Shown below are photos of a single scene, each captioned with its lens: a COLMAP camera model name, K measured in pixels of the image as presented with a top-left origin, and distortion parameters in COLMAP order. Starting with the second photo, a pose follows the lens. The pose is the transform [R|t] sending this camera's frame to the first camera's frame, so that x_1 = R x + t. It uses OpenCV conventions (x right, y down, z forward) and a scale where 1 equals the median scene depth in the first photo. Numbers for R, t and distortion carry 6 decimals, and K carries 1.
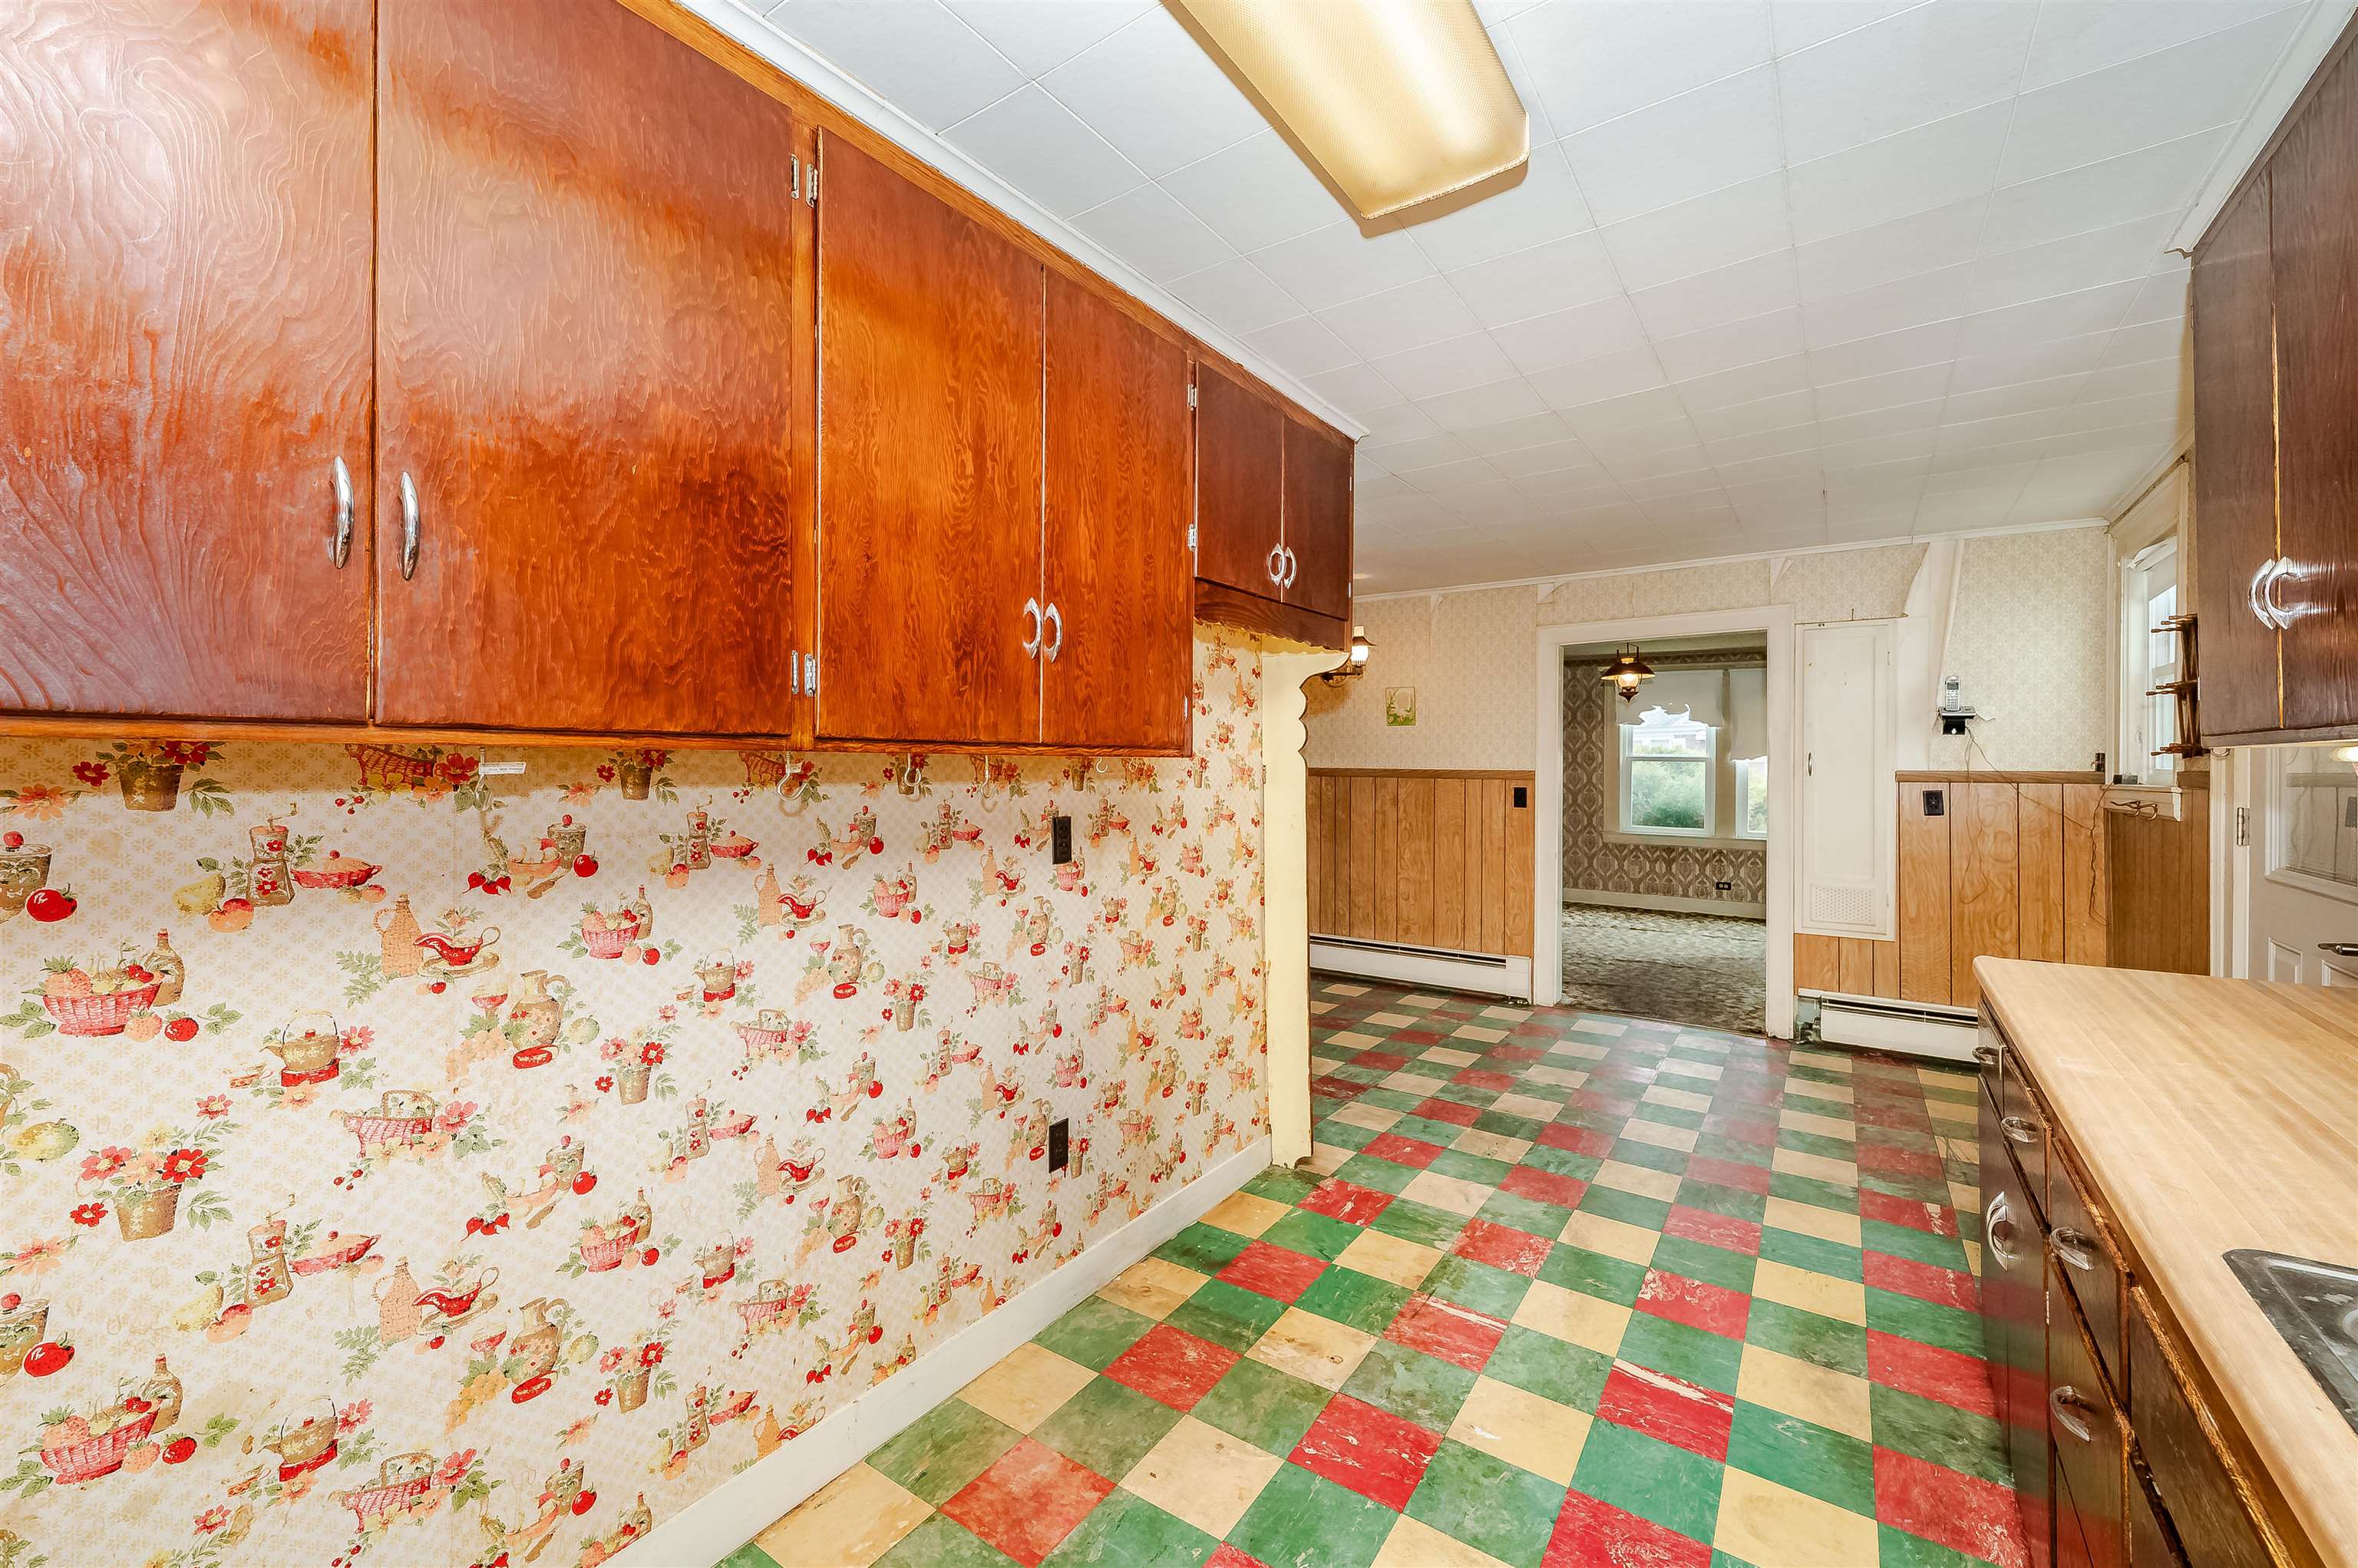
lens RADIAL K [[944.7, 0, 1174.6], [0, 944.7, 760.6], [0, 0, 1]] dist [0.001046, 0.000250]
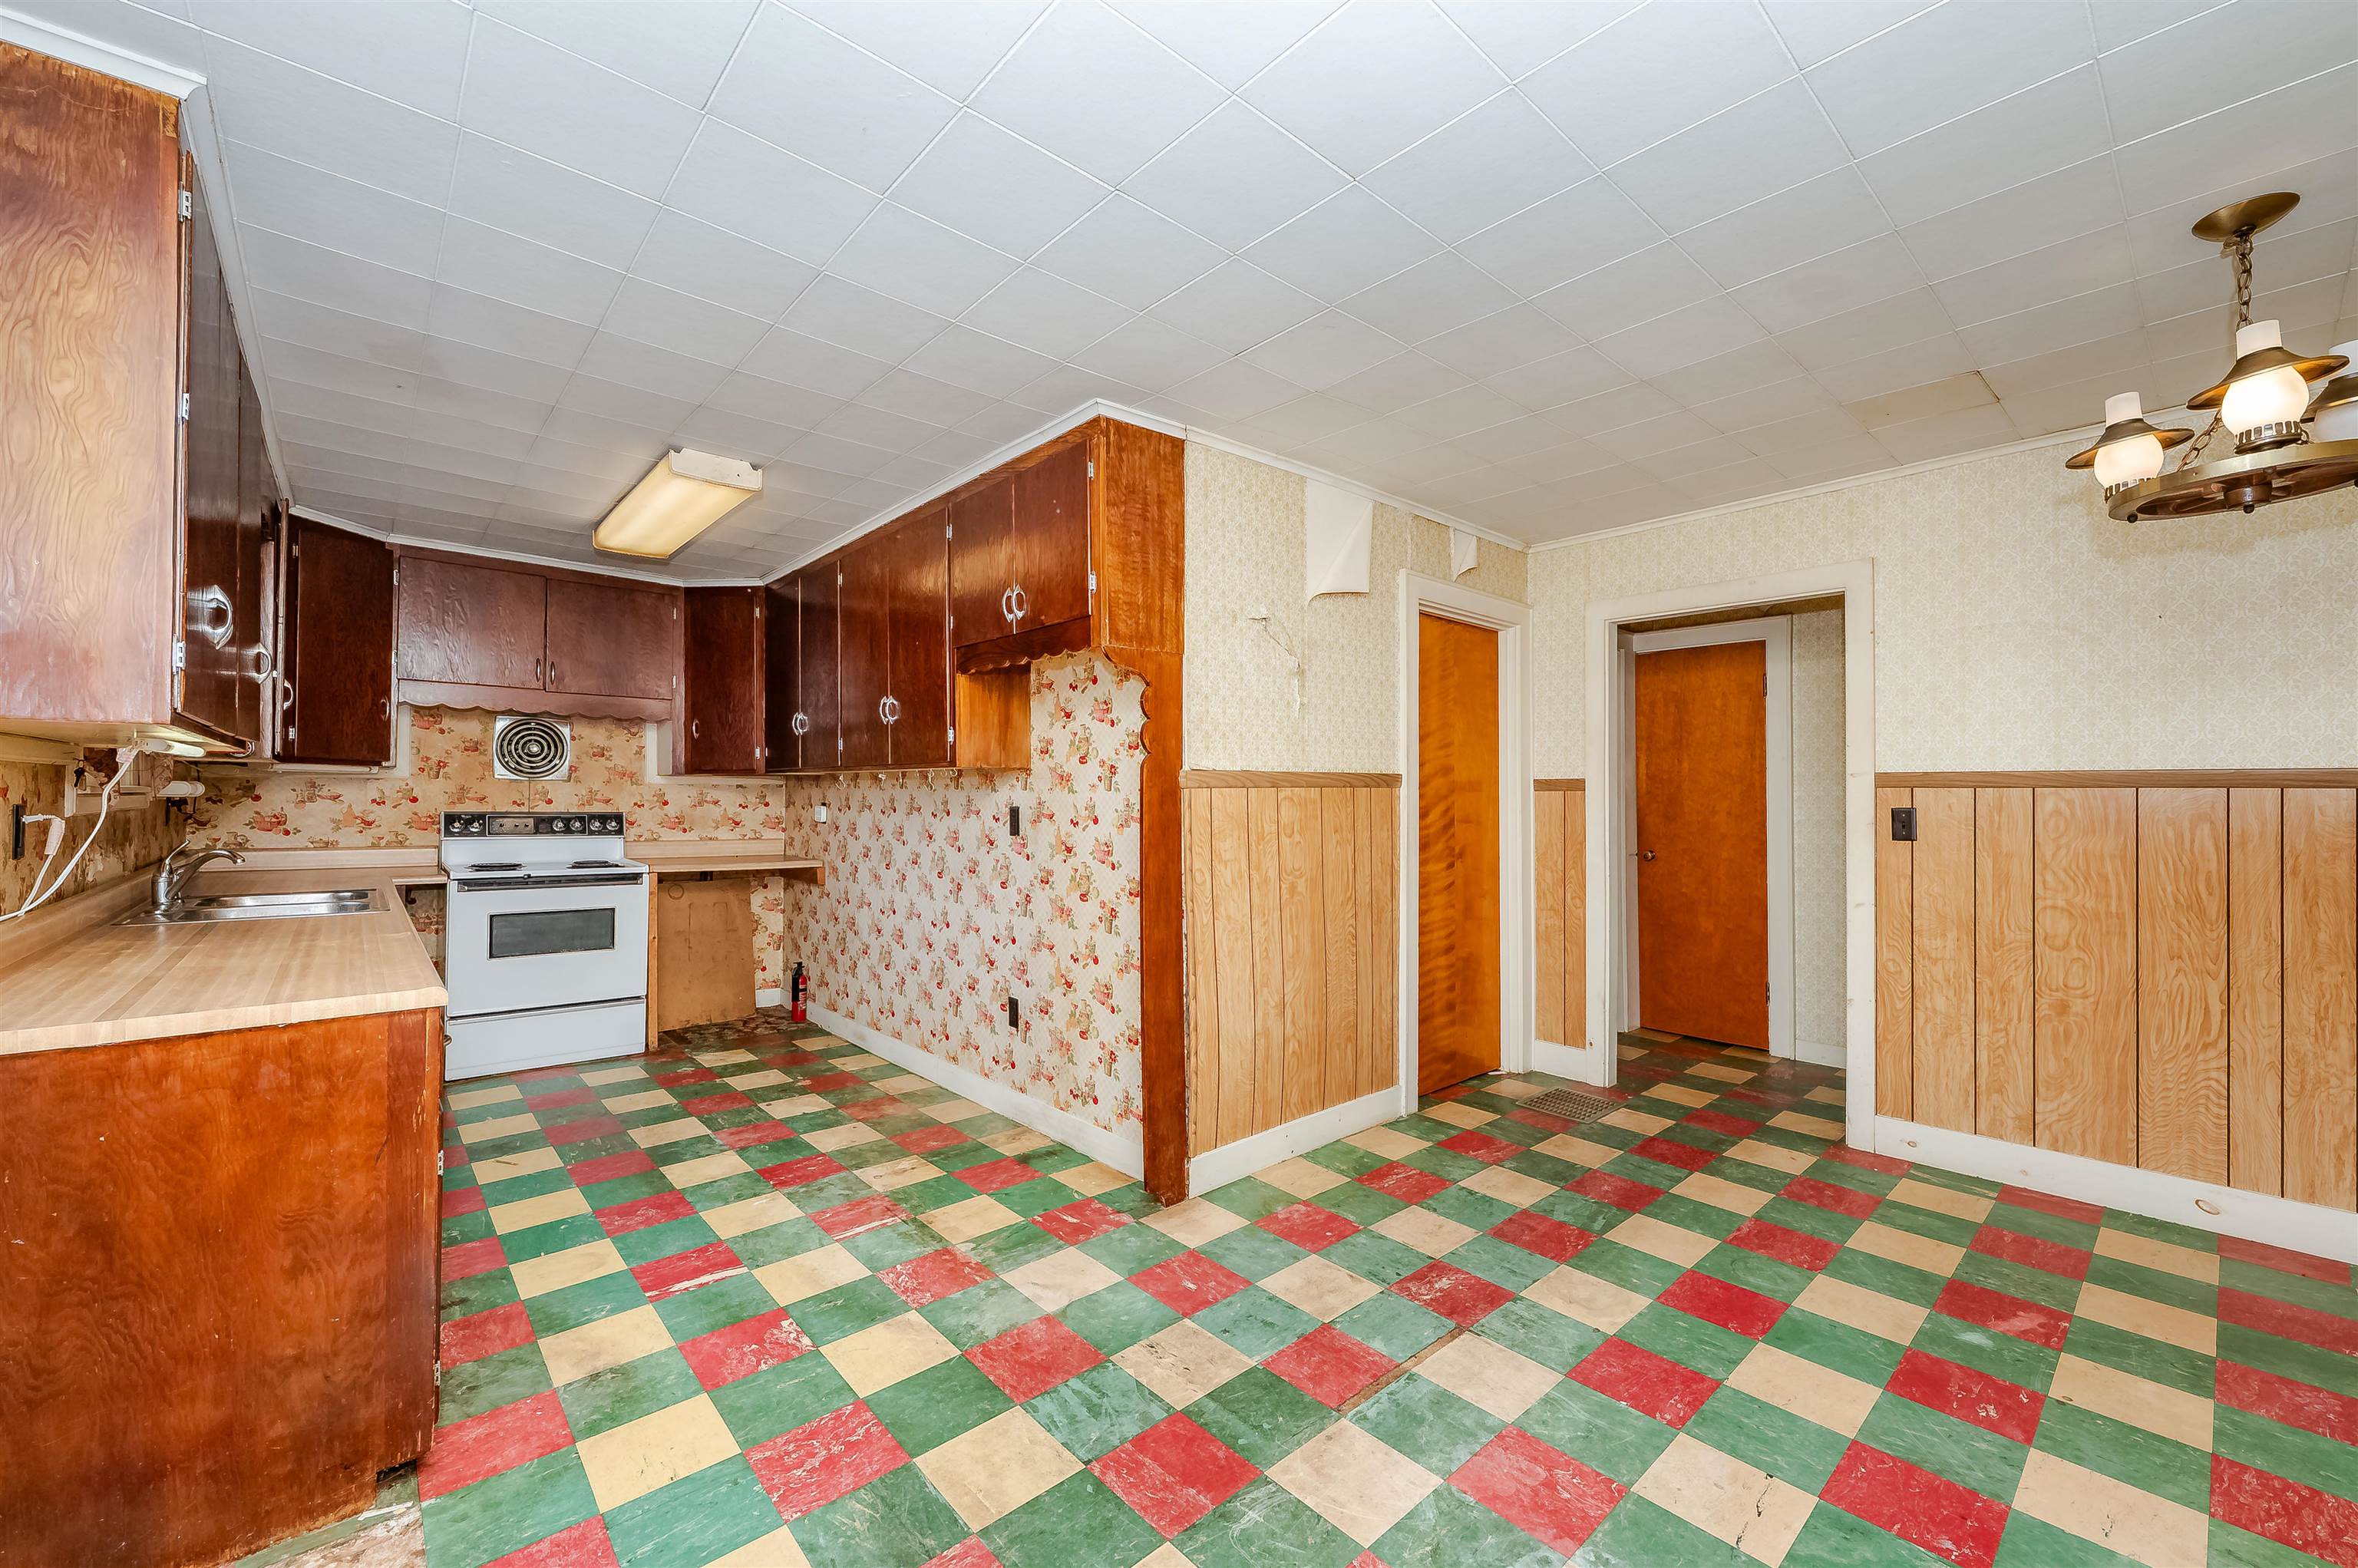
lens RADIAL K [[928.8, 0, 1167.8], [0, 928.8, 790.4], [0, 0, 1]] dist [0.011829, -0.000123]
pose [[-0.228209, -0.002676, -0.973609, 1.199894], [0.004059, 0.999985, -0.003699, 0.035388], [0.973604, -0.004796, -0.228194, 1.439770]]
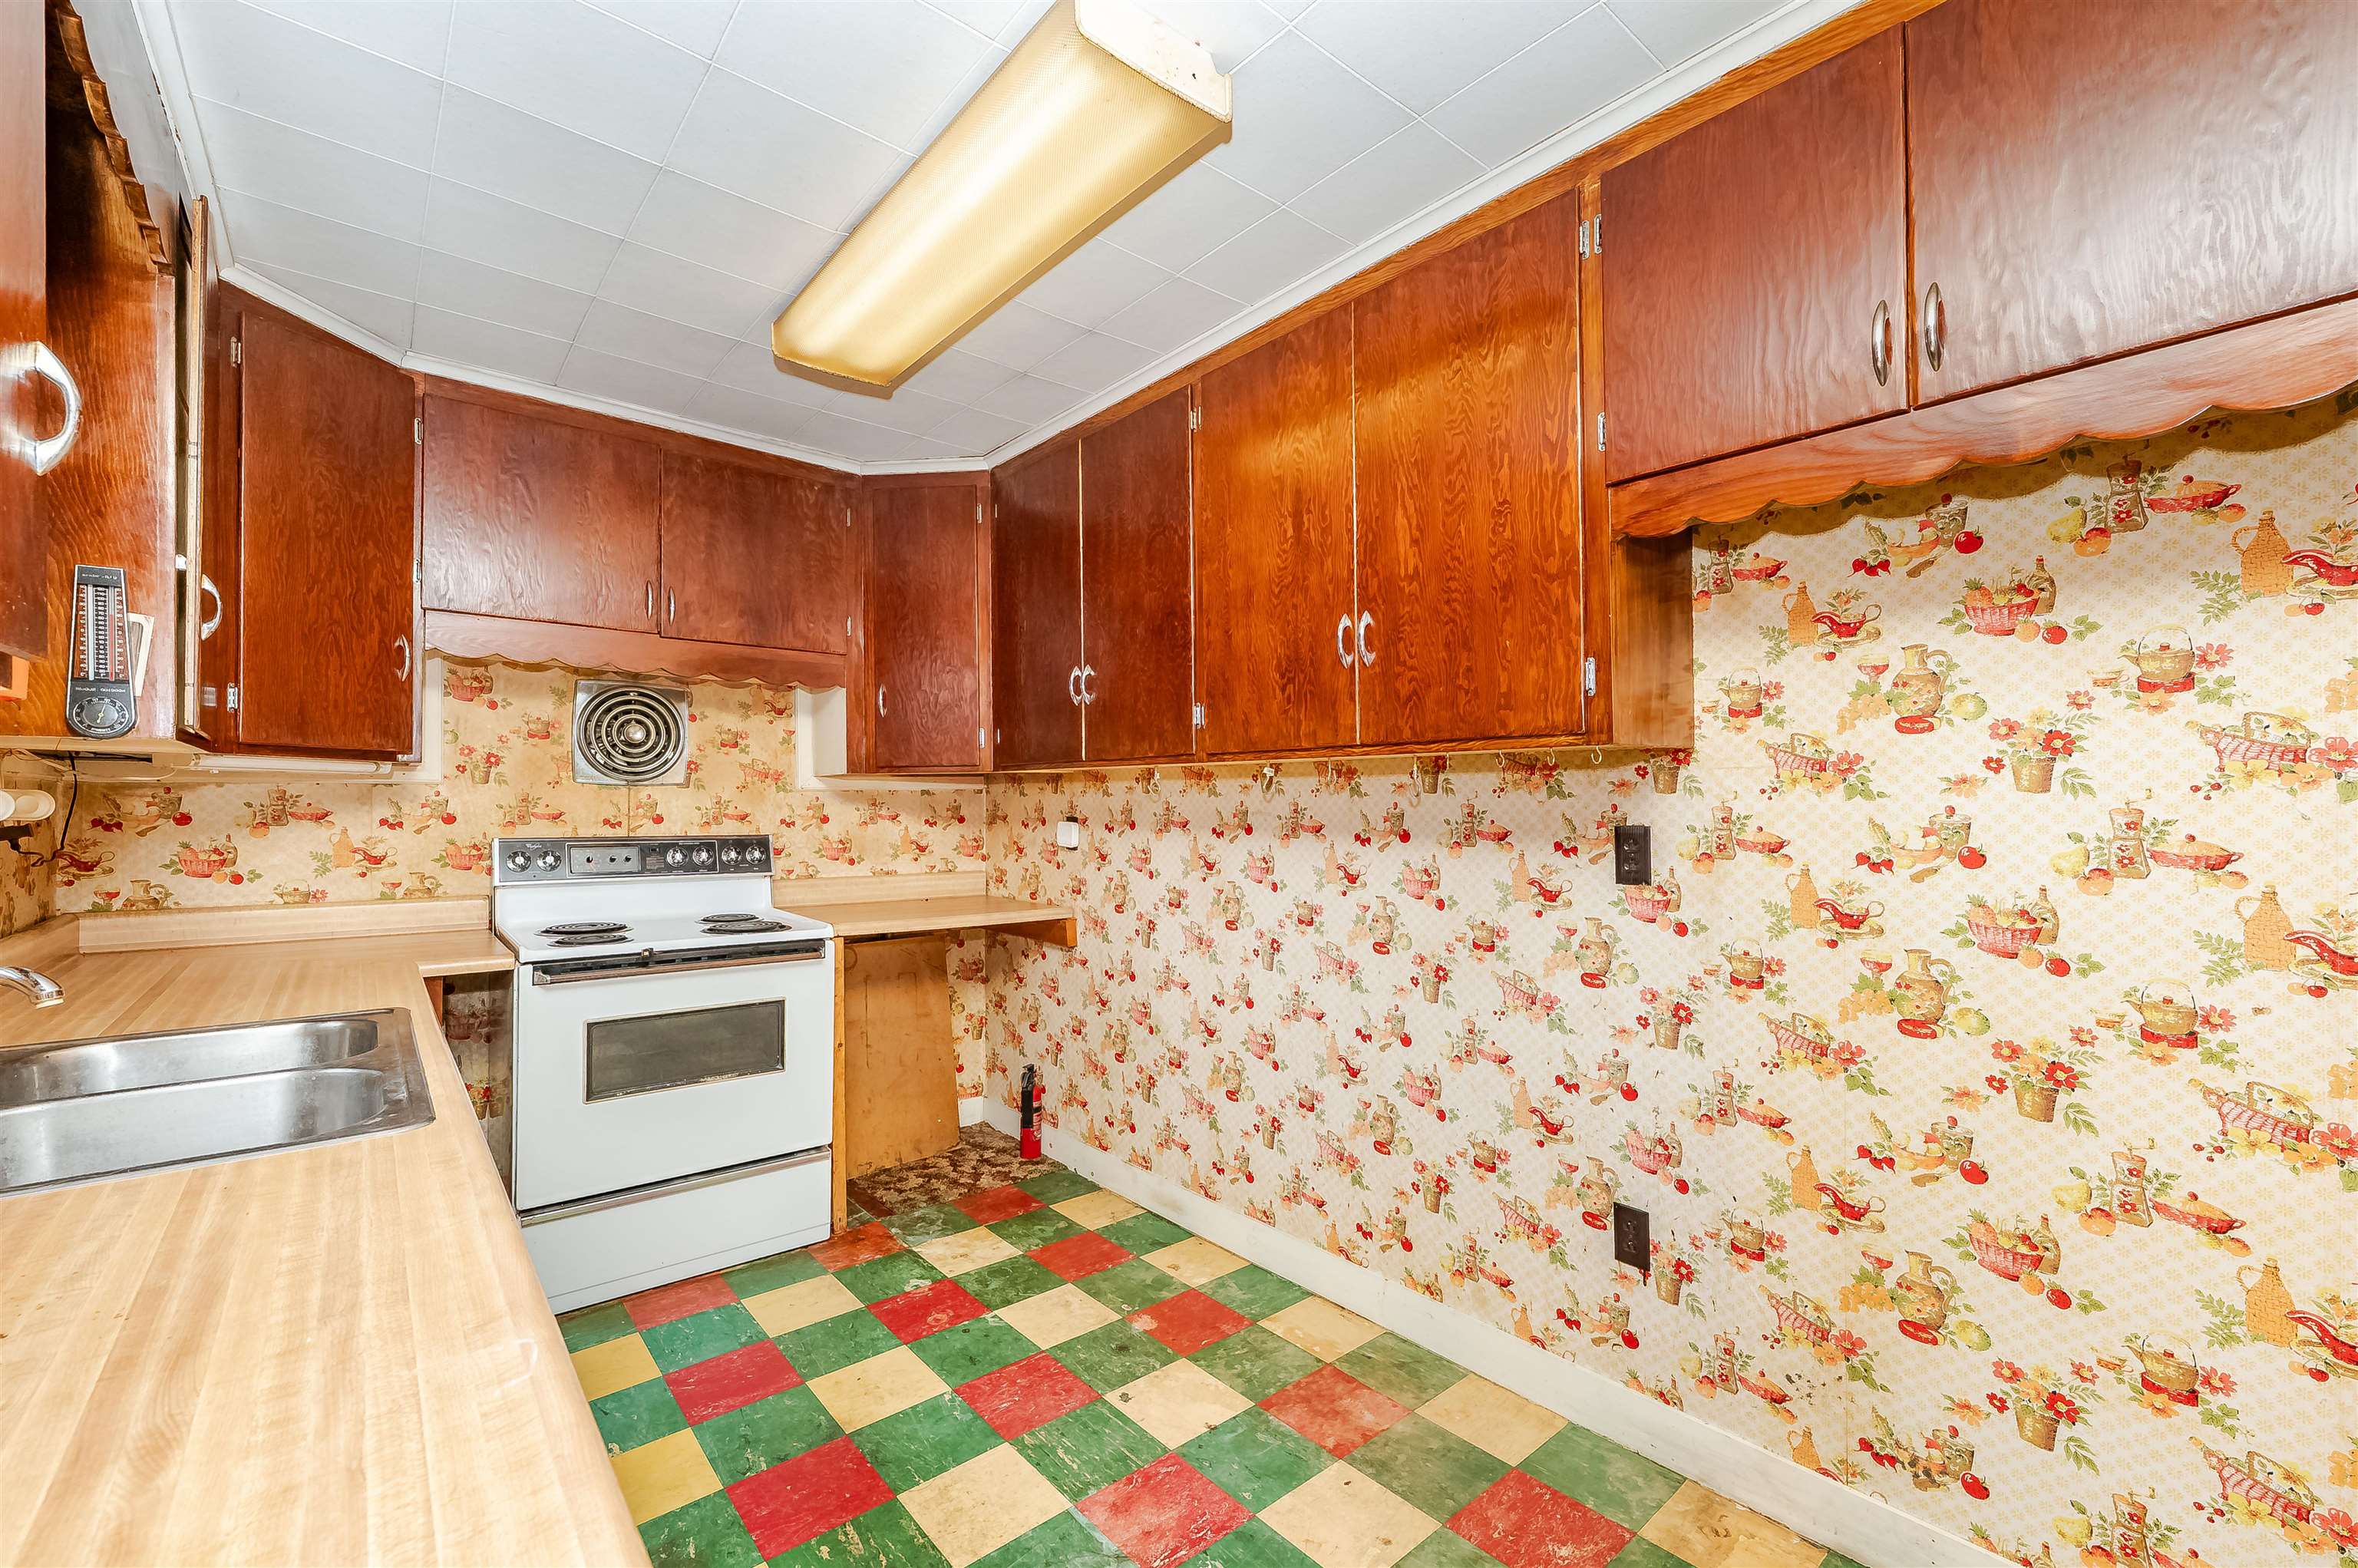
lens RADIAL K [[976.5, 0, 1179.5], [0, 976.5, 795.2], [0, 0, 1]] dist [0.000755, -0.000020]
pose [[-0.246264, -0.000511, -0.969203, 0.689536], [0.012713, 0.999912, -0.003757, 0.028844], [0.969119, -0.013247, -0.246236, 0.748186]]
